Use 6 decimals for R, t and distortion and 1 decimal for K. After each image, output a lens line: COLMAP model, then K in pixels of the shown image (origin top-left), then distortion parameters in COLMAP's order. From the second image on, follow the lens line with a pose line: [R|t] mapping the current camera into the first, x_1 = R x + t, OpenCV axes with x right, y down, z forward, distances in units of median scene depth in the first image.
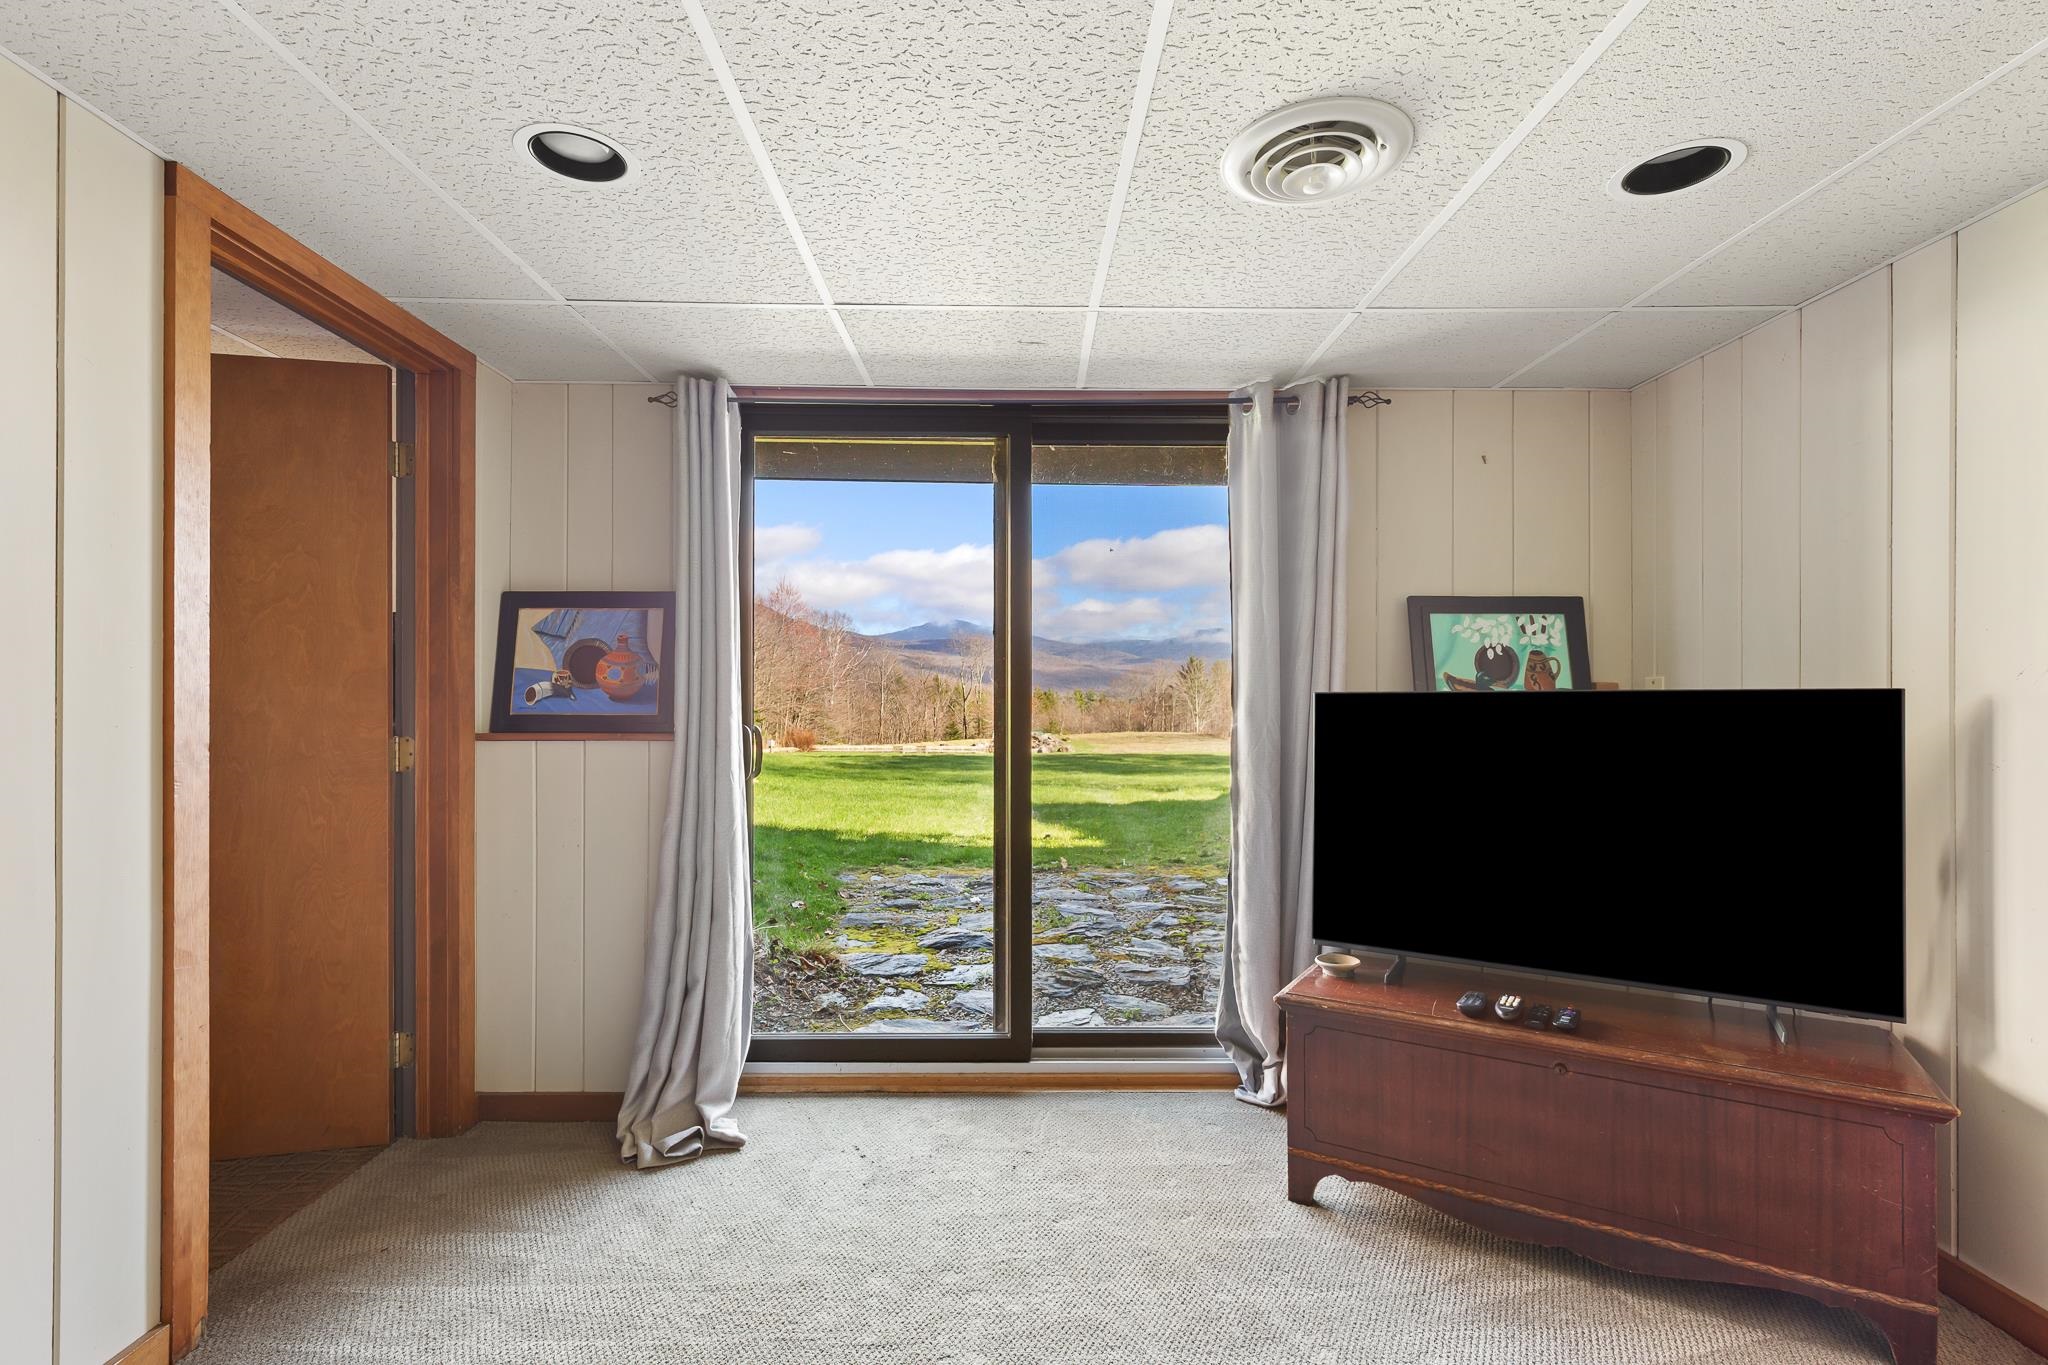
lens RADIAL K [[938.2, 0, 1018.5], [0, 938.2, 704.6], [0, 0, 1]] dist [0.000166, -0.001829]
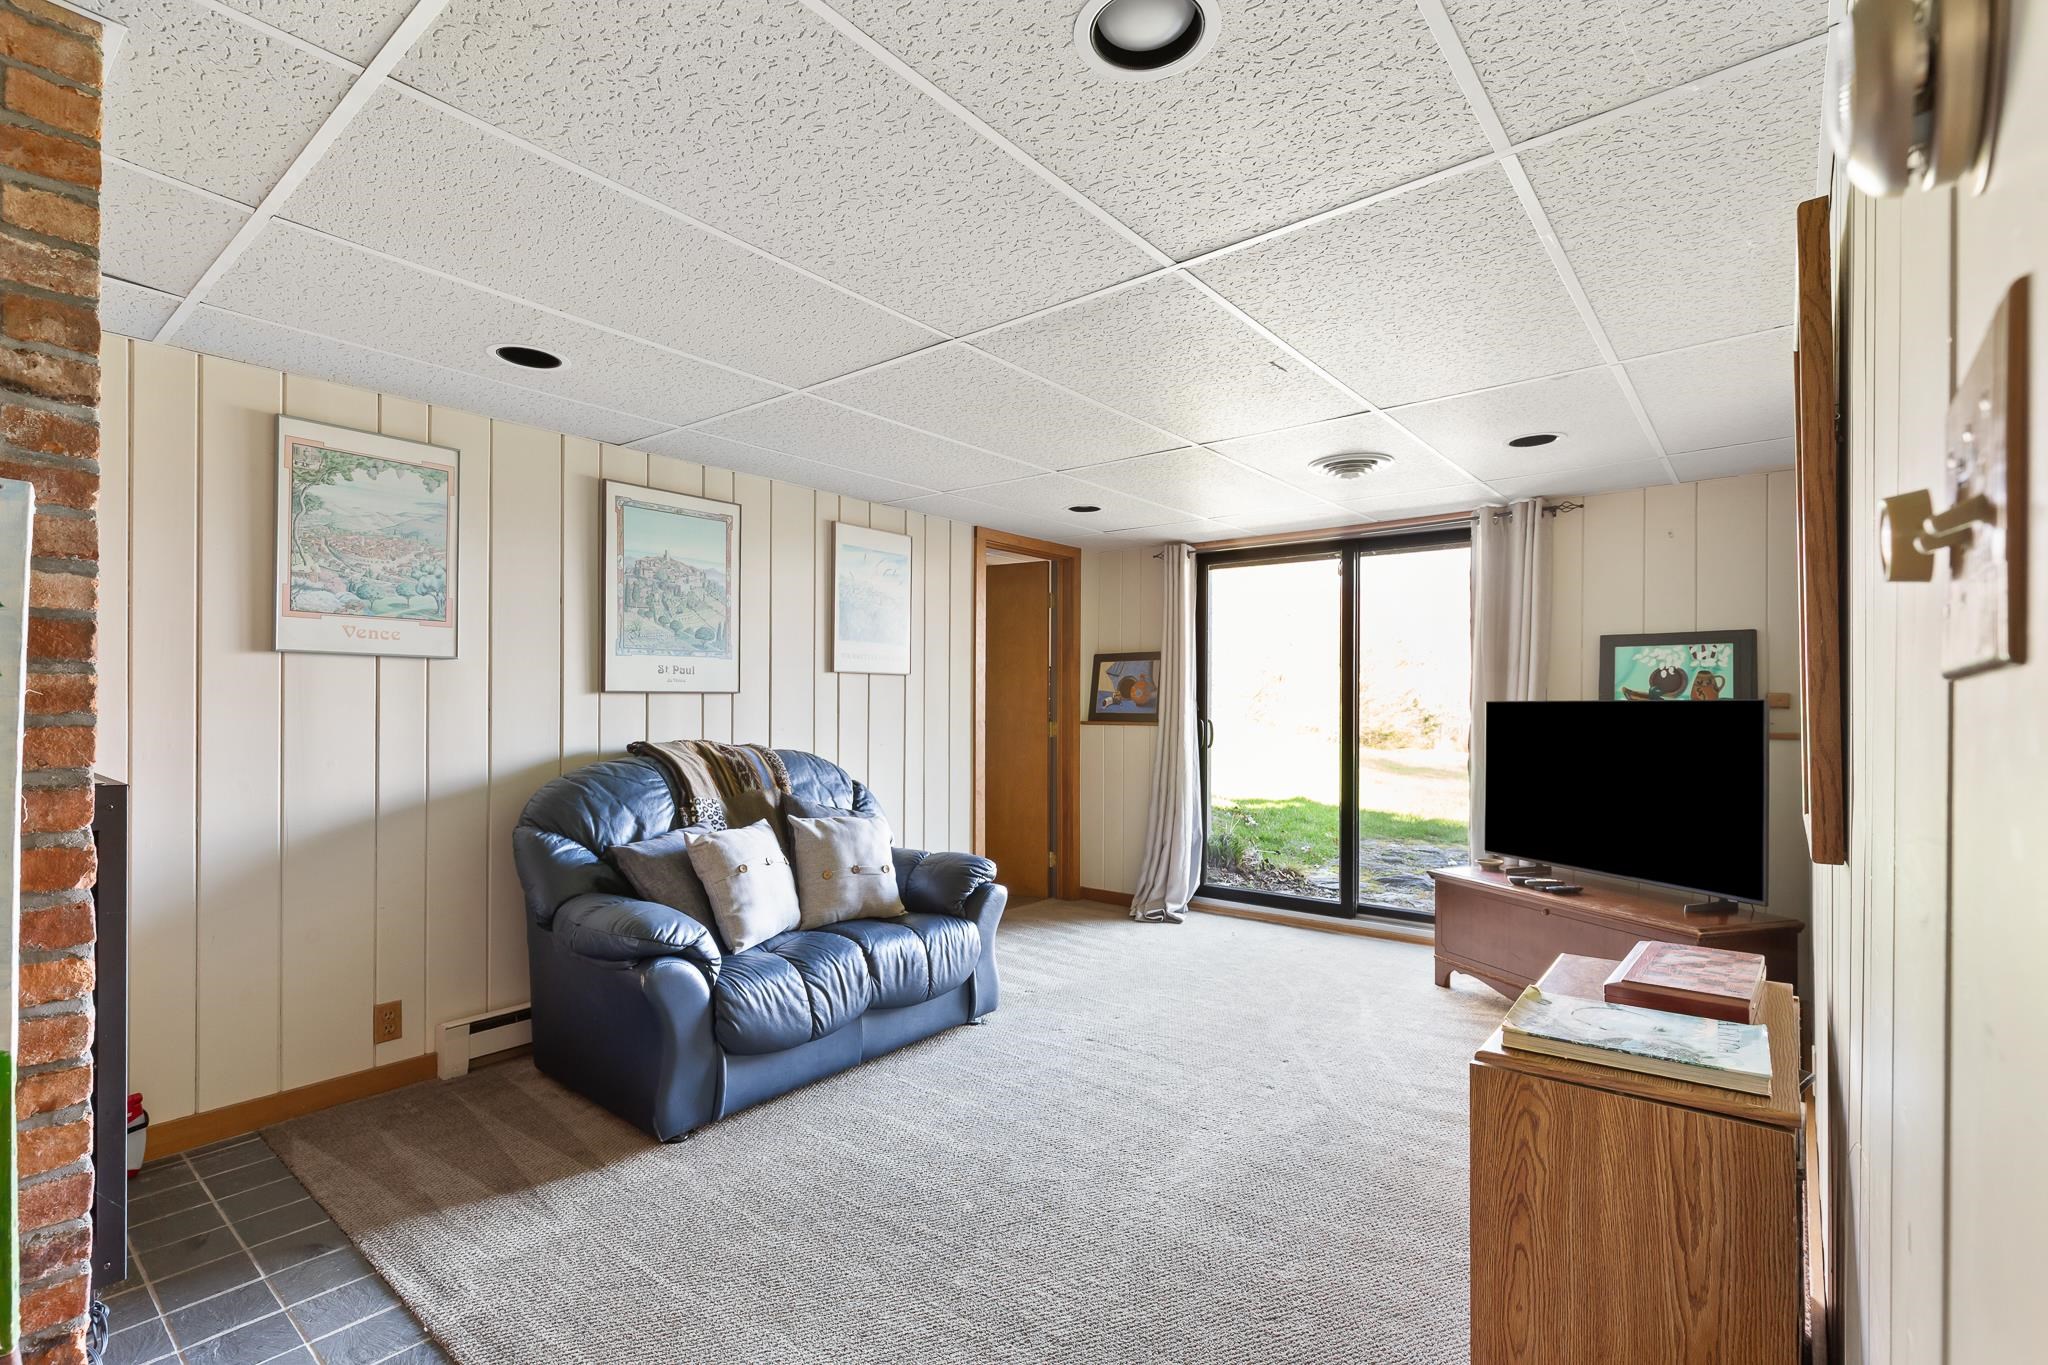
lens RADIAL K [[938.2, 0, 1018.5], [0, 938.2, 704.6], [0, 0, 1]] dist [0.000166, -0.001829]
pose [[0.764432, 0.000220, -0.644704, 0.681682], [-0.001839, 0.999997, -0.001838, -0.003173], [0.644701, 0.002591, 0.764430, -0.724552]]
